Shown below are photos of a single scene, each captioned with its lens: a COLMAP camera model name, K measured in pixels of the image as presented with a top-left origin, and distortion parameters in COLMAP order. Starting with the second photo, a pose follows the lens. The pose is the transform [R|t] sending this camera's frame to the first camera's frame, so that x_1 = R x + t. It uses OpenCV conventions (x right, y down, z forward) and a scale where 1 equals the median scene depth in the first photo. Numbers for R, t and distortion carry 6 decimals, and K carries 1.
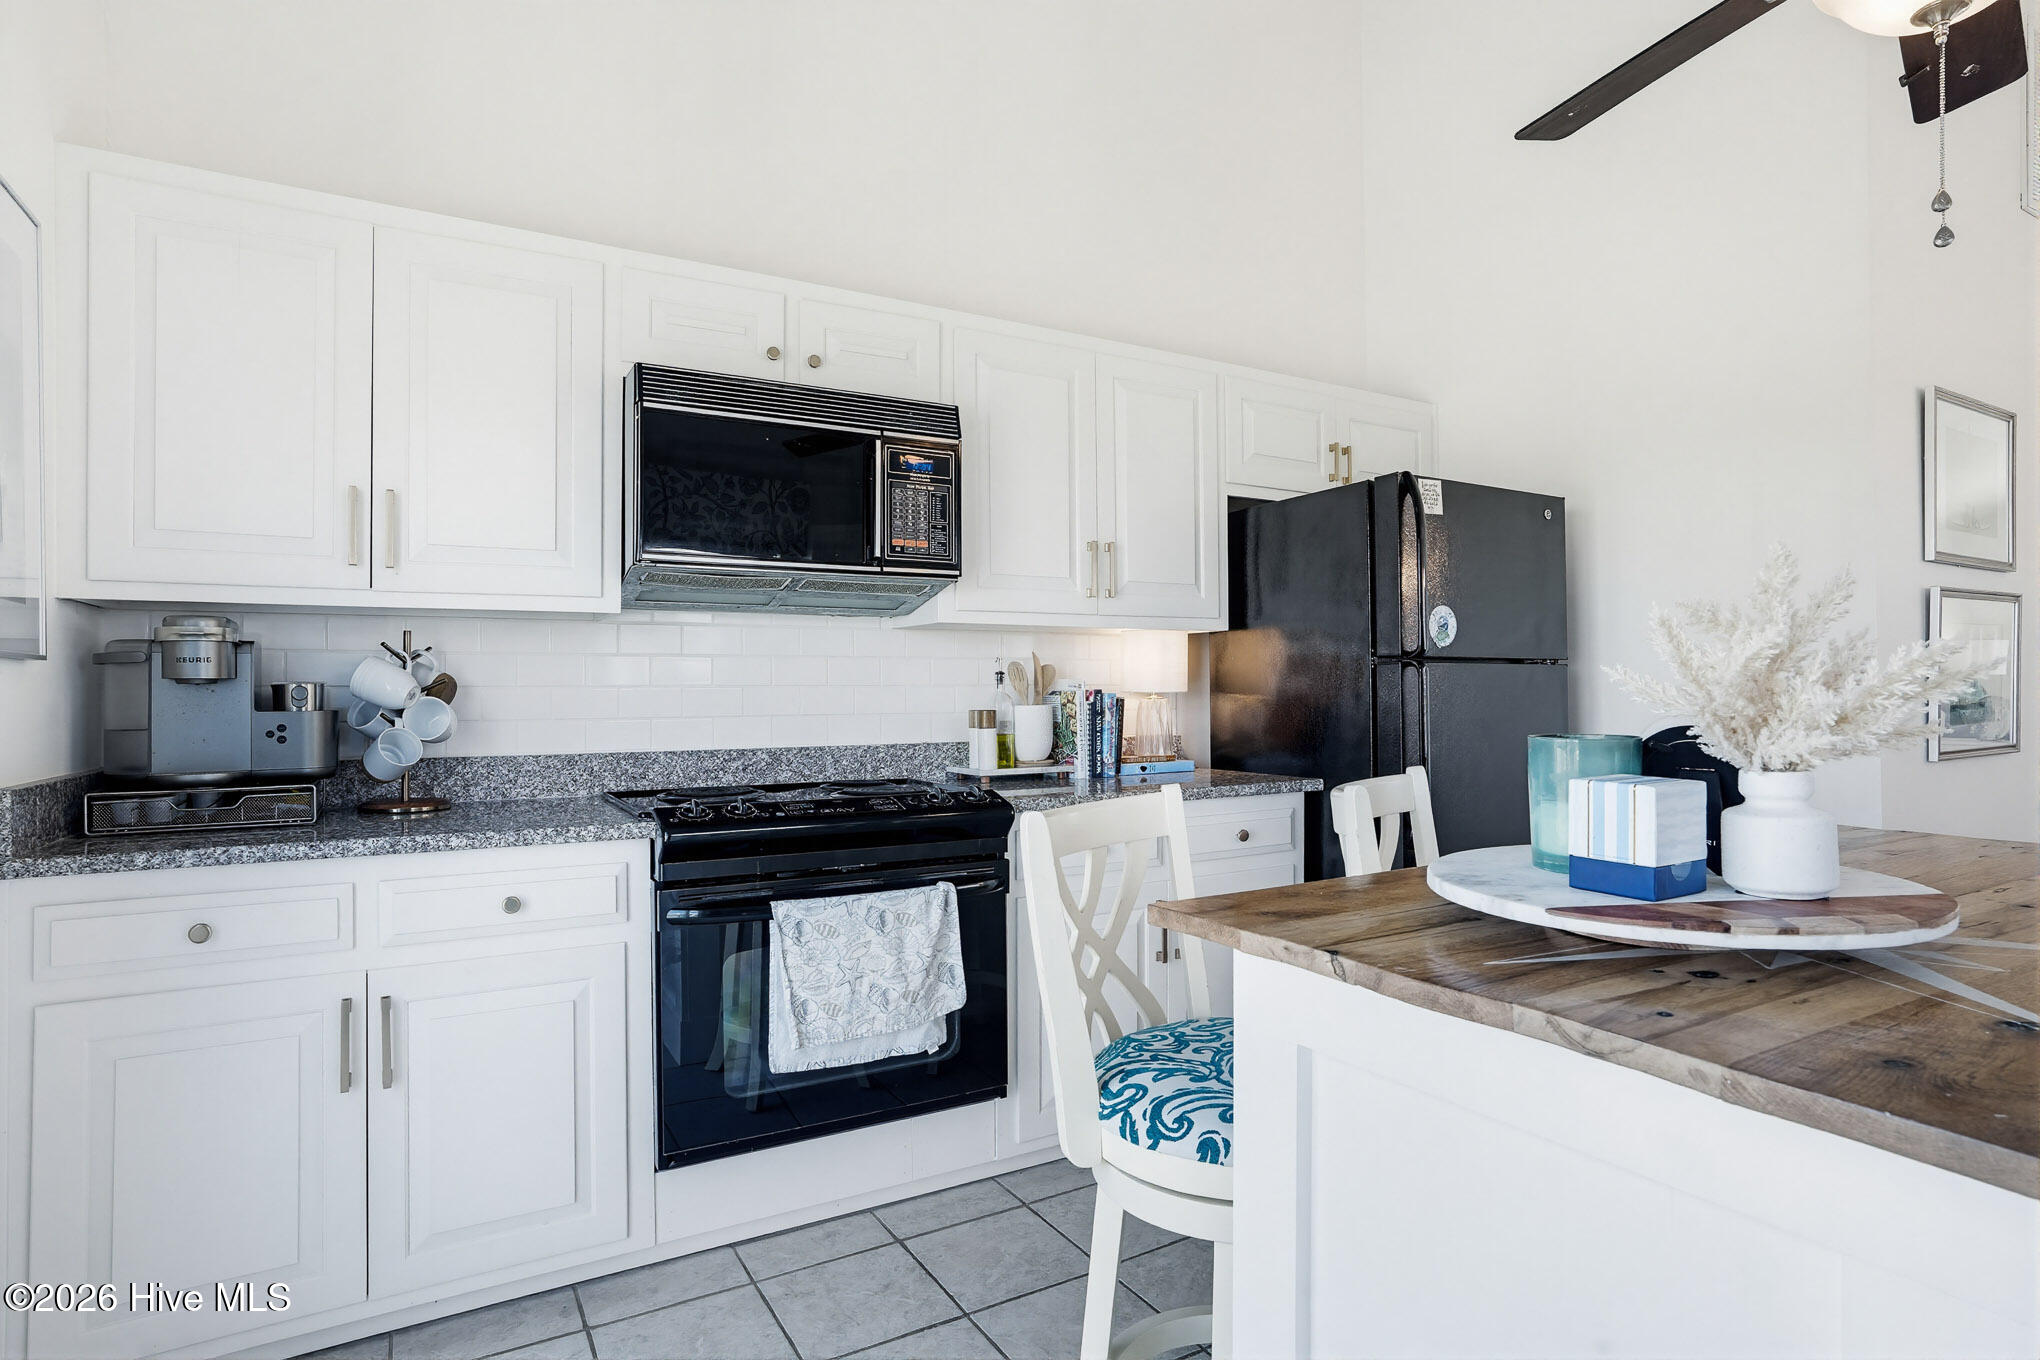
lens RADIAL K [[1094.7, 0, 1052.1], [0, 1094.7, 682.0], [0, 0, 1]] dist [-0.014693, 0.000784]
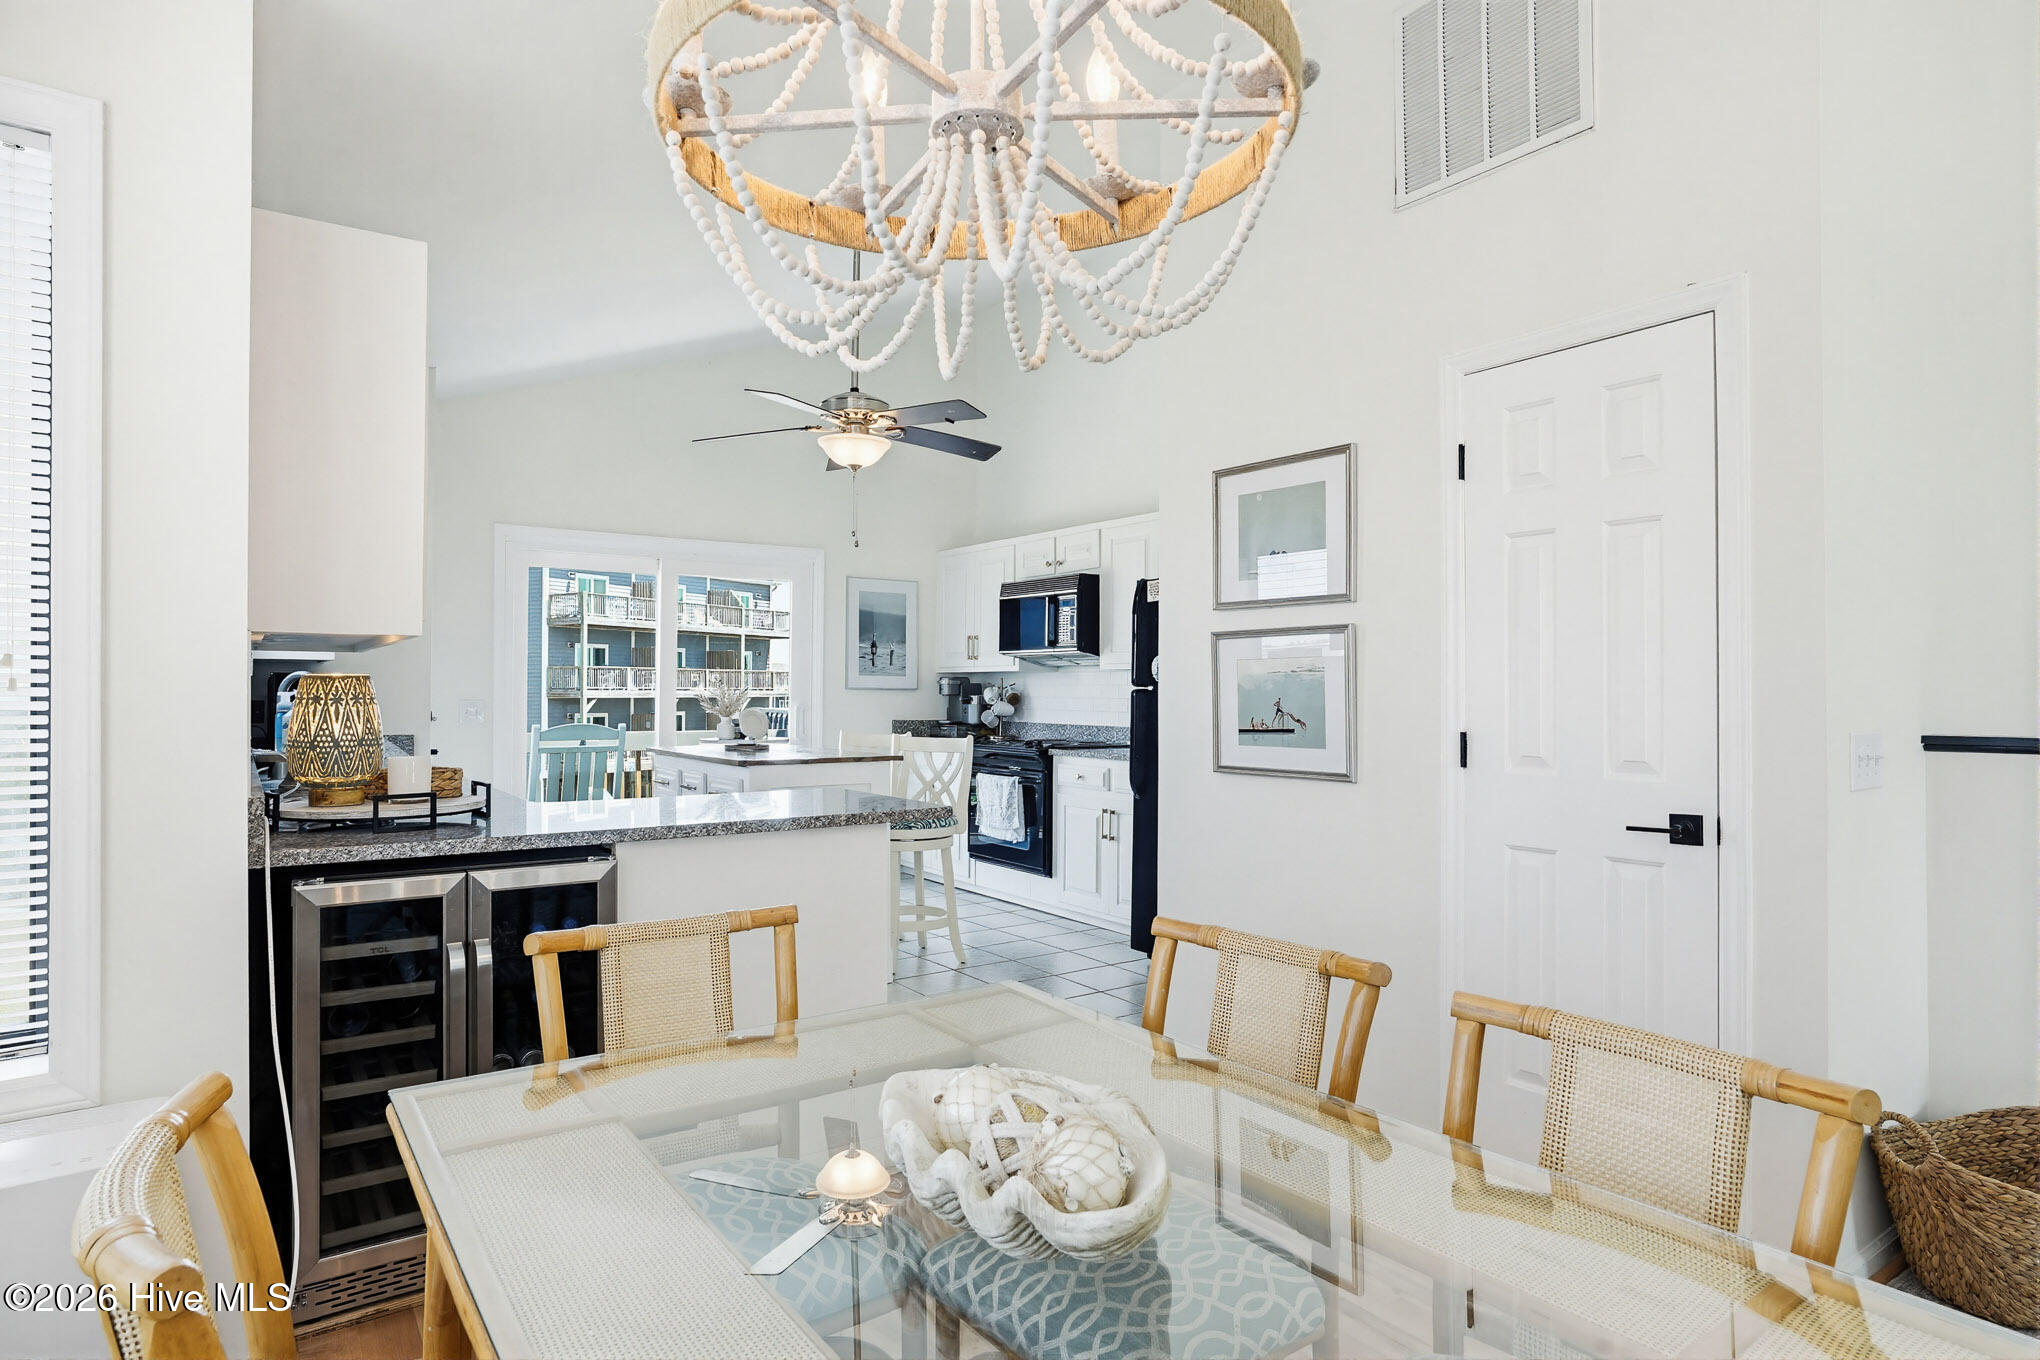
lens RADIAL K [[1115.2, 0, 1020.0], [0, 1115.2, 680.0], [0, 0, 1]] dist [-0.031865, 0.000178]
pose [[0.077920, -0.003544, -0.996953, 2.030669], [-0.001181, 0.999993, -0.003647, -0.026229], [0.996959, 0.001462, 0.077915, 0.660137]]
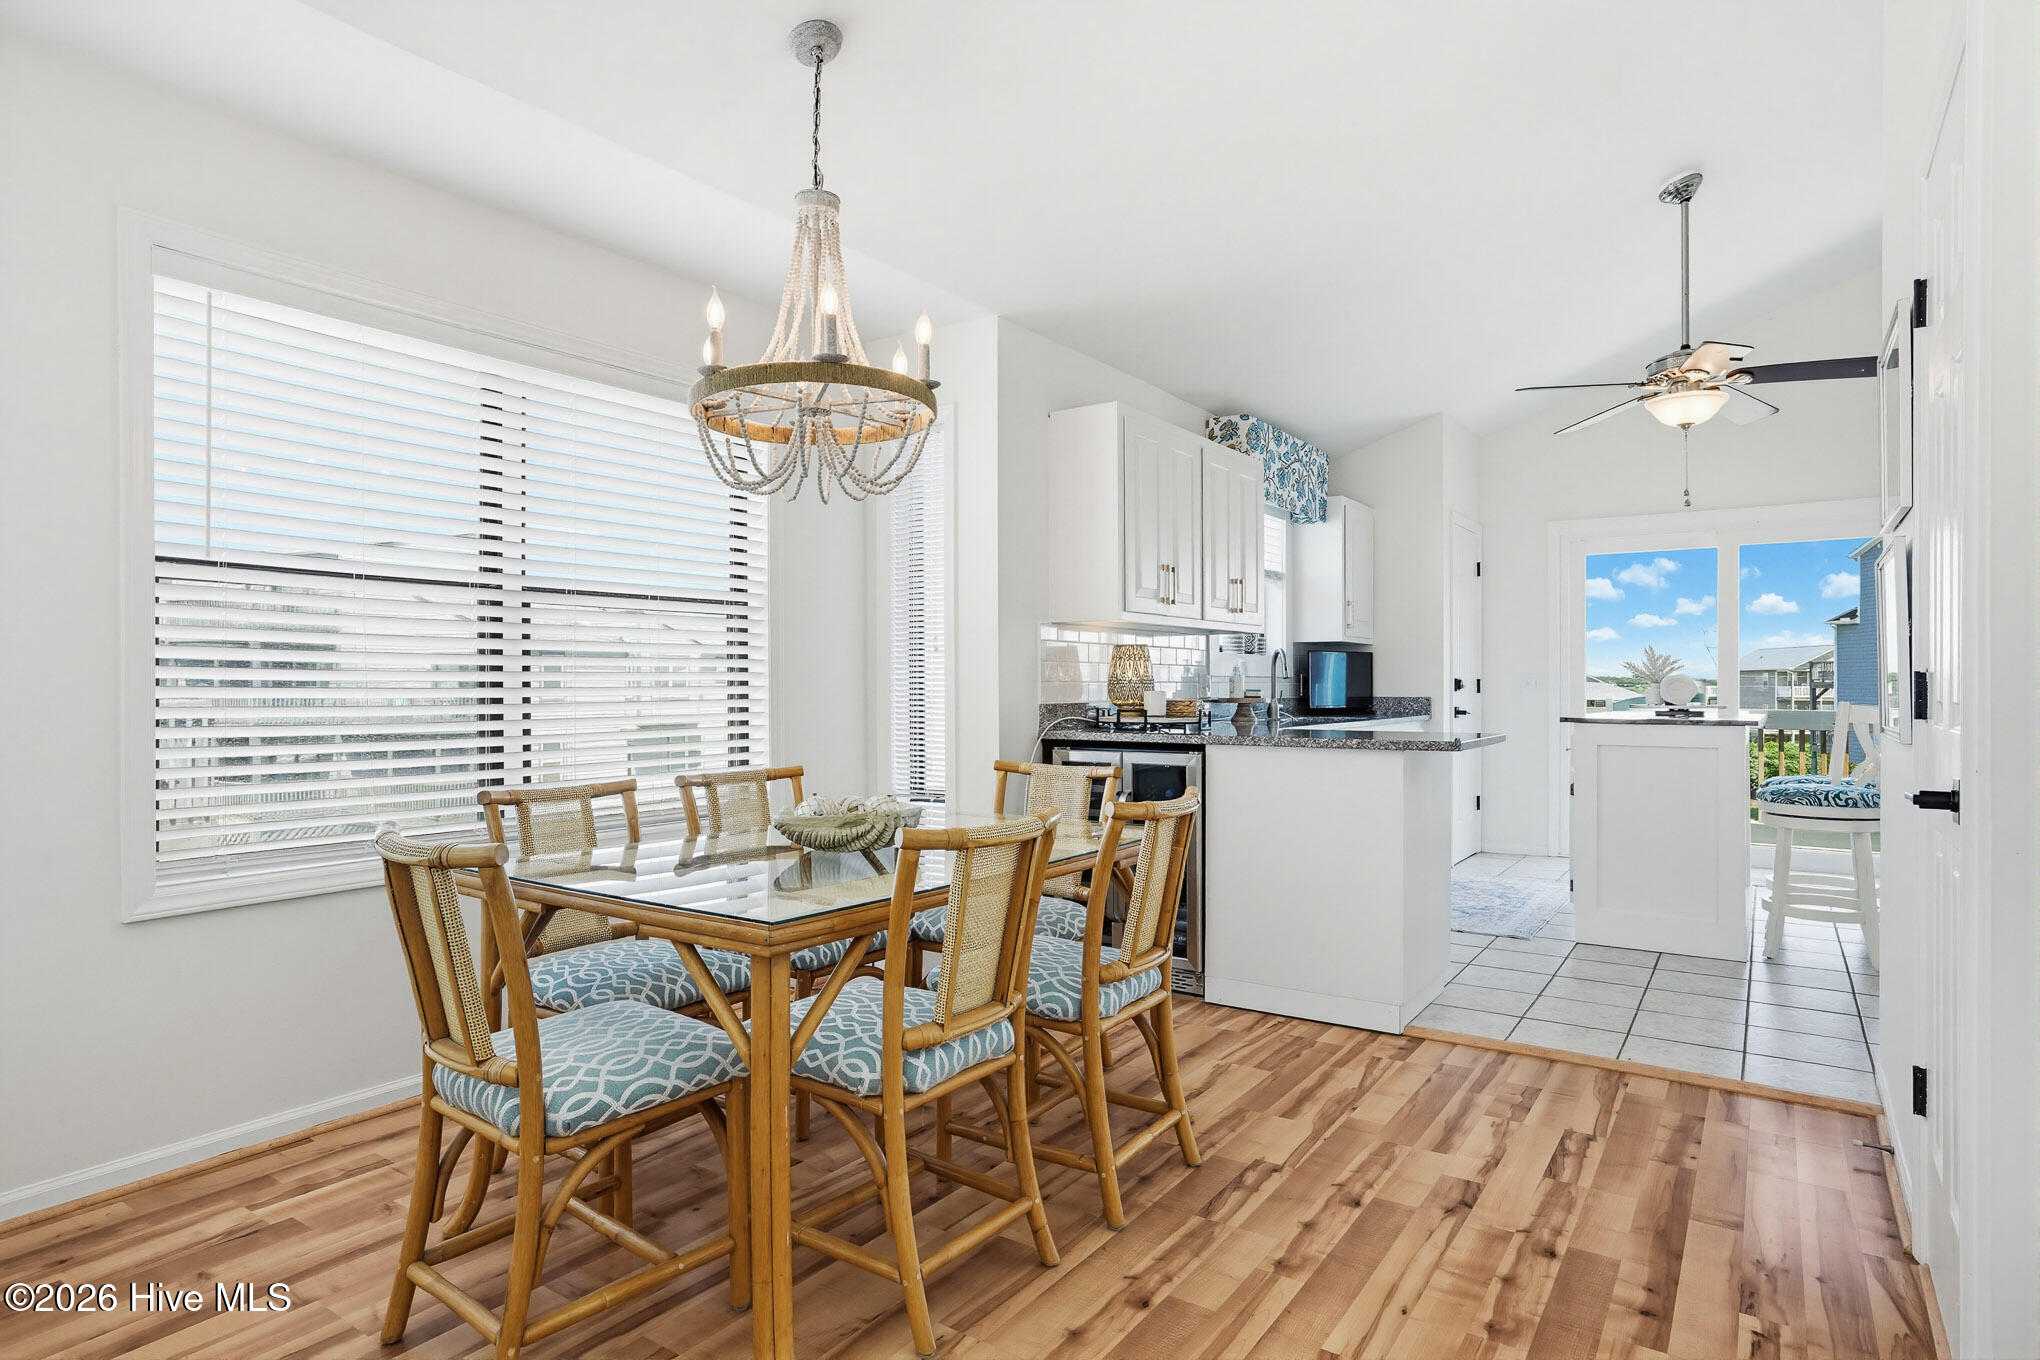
lens RADIAL K [[1094.7, 0, 1052.1], [0, 1094.7, 682.0], [0, 0, 1]] dist [-0.014693, 0.000784]
pose [[-0.904947, 0.005108, -0.425494, 1.884408], [0.006099, 0.999981, -0.000968, 0.021095], [0.425481, -0.003472, -0.904961, 1.542503]]
